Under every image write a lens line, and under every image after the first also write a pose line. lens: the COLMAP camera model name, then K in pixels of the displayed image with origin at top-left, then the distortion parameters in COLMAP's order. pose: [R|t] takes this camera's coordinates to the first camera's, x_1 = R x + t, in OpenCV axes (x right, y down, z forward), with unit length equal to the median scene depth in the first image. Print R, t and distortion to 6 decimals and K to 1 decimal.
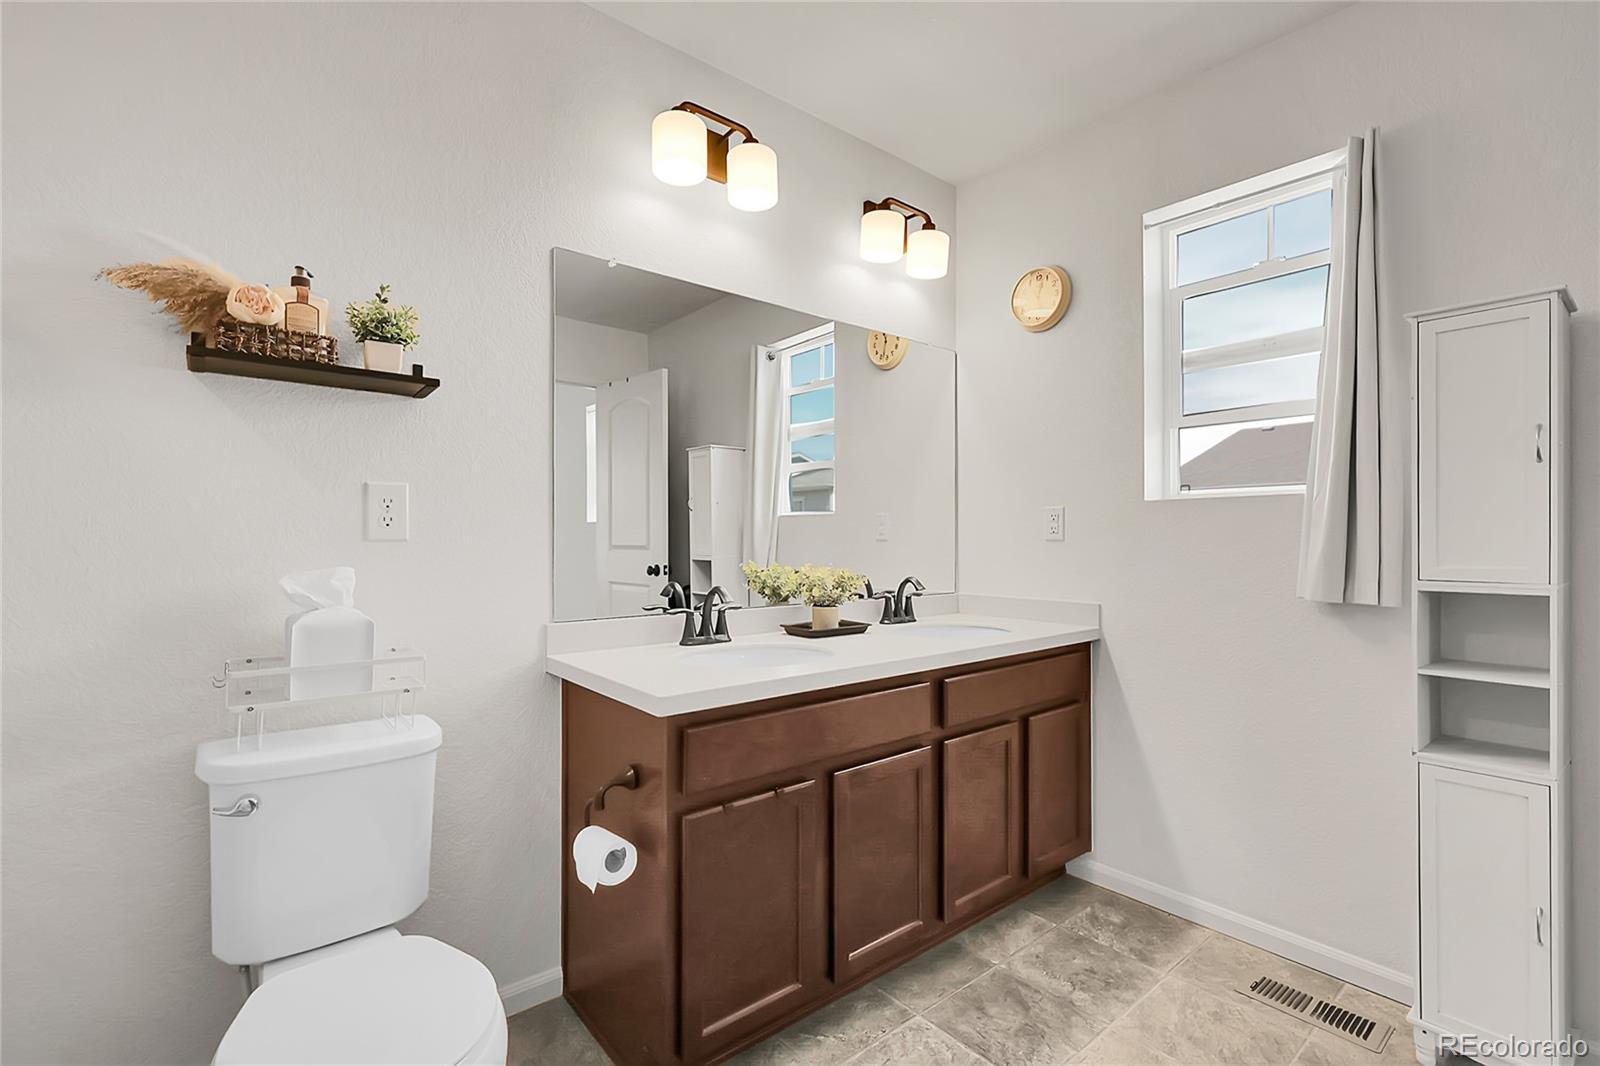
lens RADIAL K [[729.1, 0, 801.4], [0, 729.1, 530.6], [0, 0, 1]] dist [-0.007485, 0.001010]
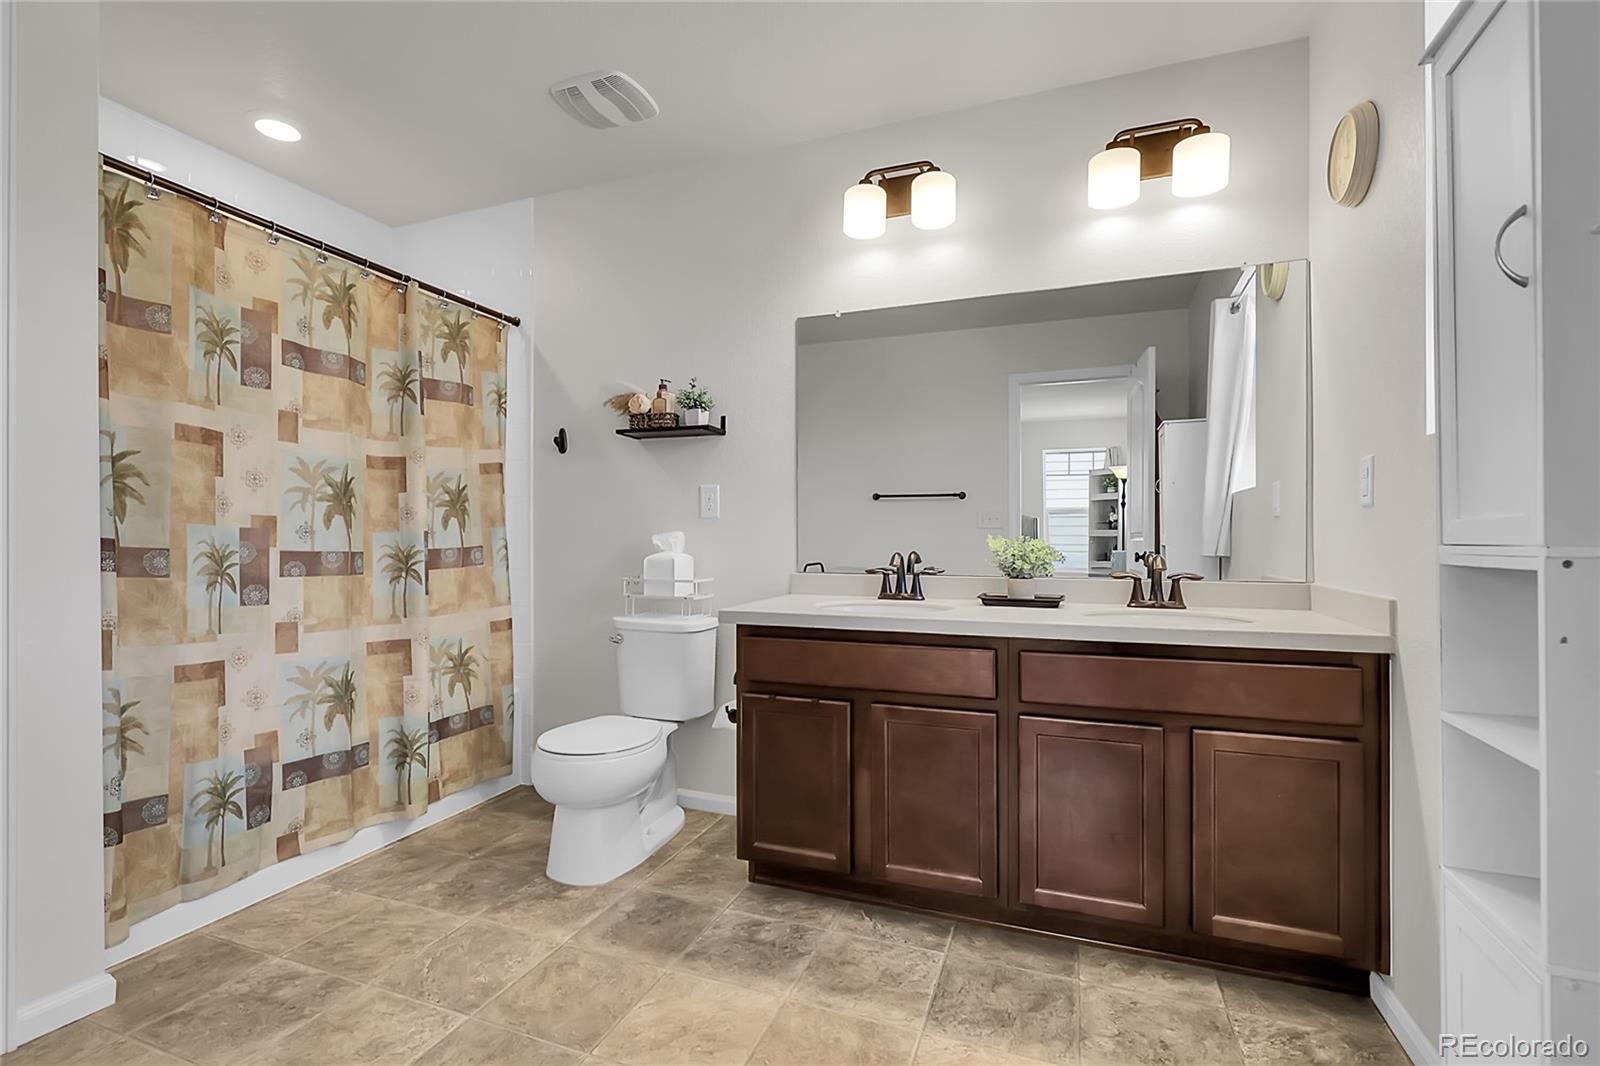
lens RADIAL K [[729.1, 0, 797.3], [0, 729.1, 539.3], [0, 0, 1]] dist [-0.007485, 0.001010]
pose [[0.476989, -0.002450, -0.878906, 0.938218], [0.008653, 0.999961, 0.001909, 0.053707], [0.878867, -0.008516, 0.476991, 0.288819]]
